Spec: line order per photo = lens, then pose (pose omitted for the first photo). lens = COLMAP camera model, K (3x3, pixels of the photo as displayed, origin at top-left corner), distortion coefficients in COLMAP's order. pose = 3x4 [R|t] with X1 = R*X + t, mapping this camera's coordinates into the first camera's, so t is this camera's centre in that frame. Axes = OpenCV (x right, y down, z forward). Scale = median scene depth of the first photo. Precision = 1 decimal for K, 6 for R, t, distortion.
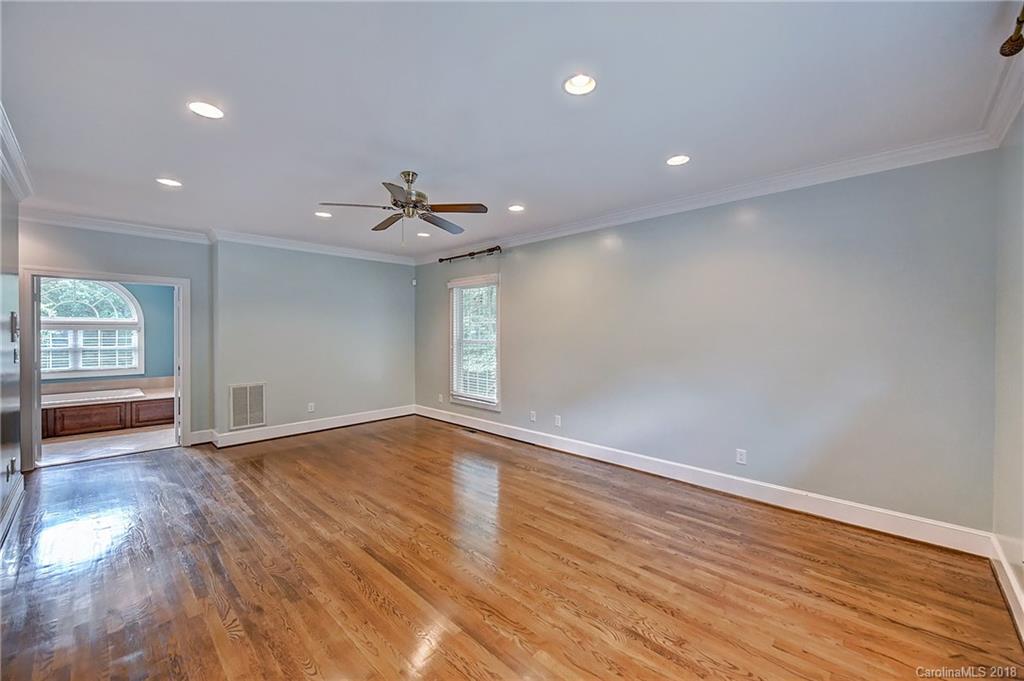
lens RADIAL K [[406.2, 0, 516.7], [0, 406.2, 334.7], [0, 0, 1]] dist [0.001825, -0.000206]
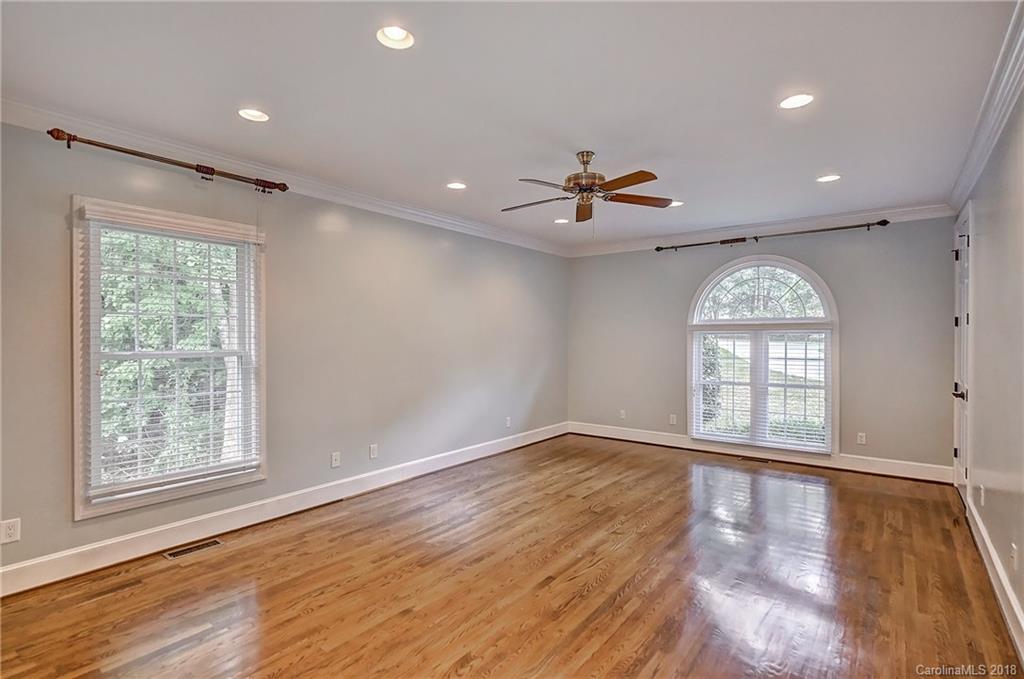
lens RADIAL K [[509.4, 0, 517.1], [0, 509.4, 339.6], [0, 0, 1]] dist [0.002869, -0.000188]
pose [[-0.117765, -0.011279, 0.992977, -1.108126], [0.004567, 0.999919, 0.011900, -0.010415], [-0.993031, 0.005936, -0.117703, 1.061580]]
